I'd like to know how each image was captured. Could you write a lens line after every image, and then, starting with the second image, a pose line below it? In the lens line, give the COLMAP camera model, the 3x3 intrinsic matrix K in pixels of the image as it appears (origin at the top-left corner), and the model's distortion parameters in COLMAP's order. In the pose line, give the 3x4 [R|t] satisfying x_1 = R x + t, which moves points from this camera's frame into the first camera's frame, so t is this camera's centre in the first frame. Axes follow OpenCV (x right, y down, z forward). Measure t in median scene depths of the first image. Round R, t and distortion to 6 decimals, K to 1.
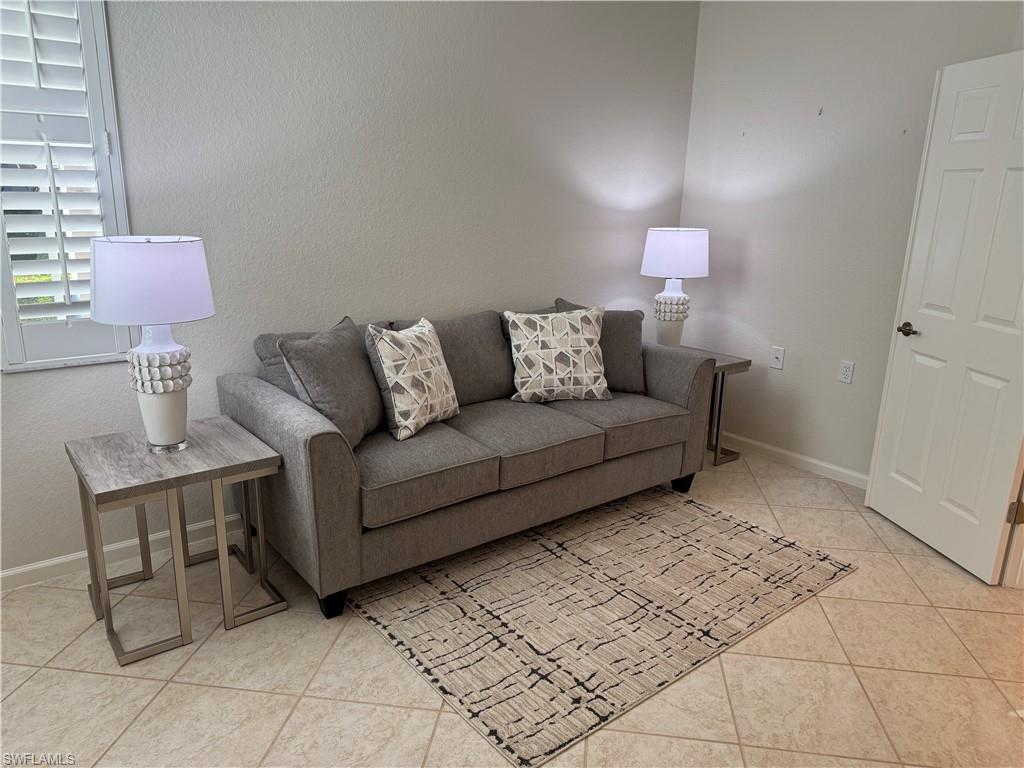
lens RADIAL K [[717.3, 0, 515.4], [0, 717.3, 384.4], [0, 0, 1]] dist [0.045642, -0.022230]
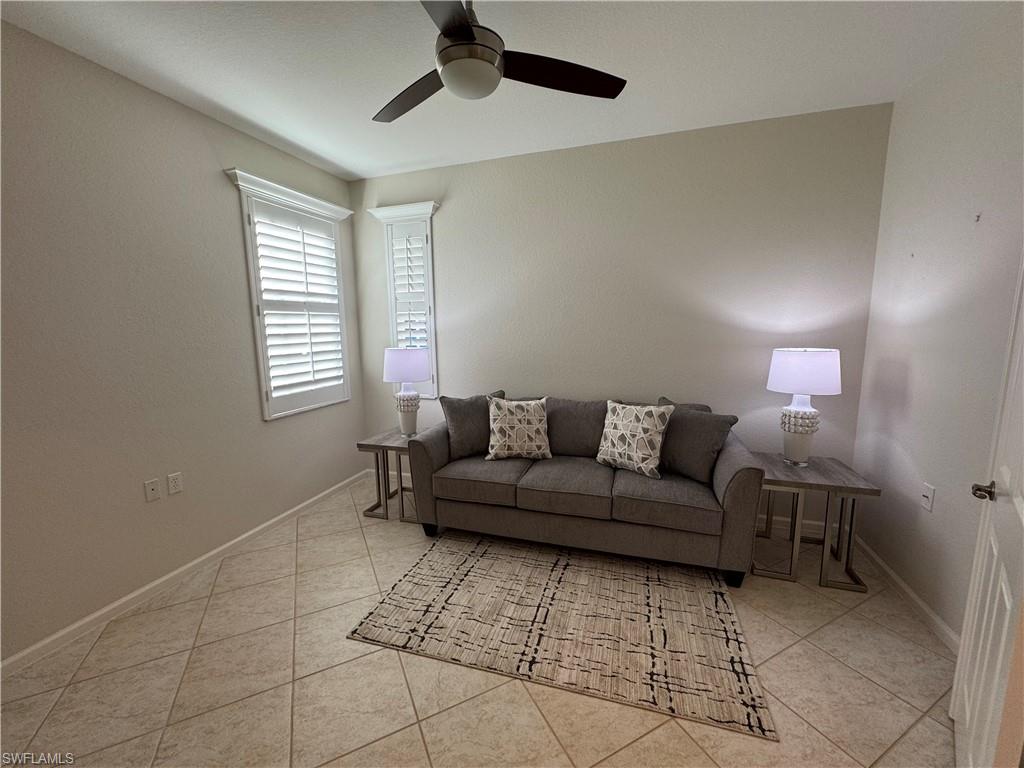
lens RADIAL K [[411.6, 0, 515.5], [0, 411.6, 388.4], [0, 0, 1]] dist [-0.009636, 0.001549]
pose [[0.558216, 0.089639, -0.824839, 0.591828], [-0.189294, 0.981687, -0.021422, -0.074464], [0.807813, 0.168096, 0.564961, 0.373251]]
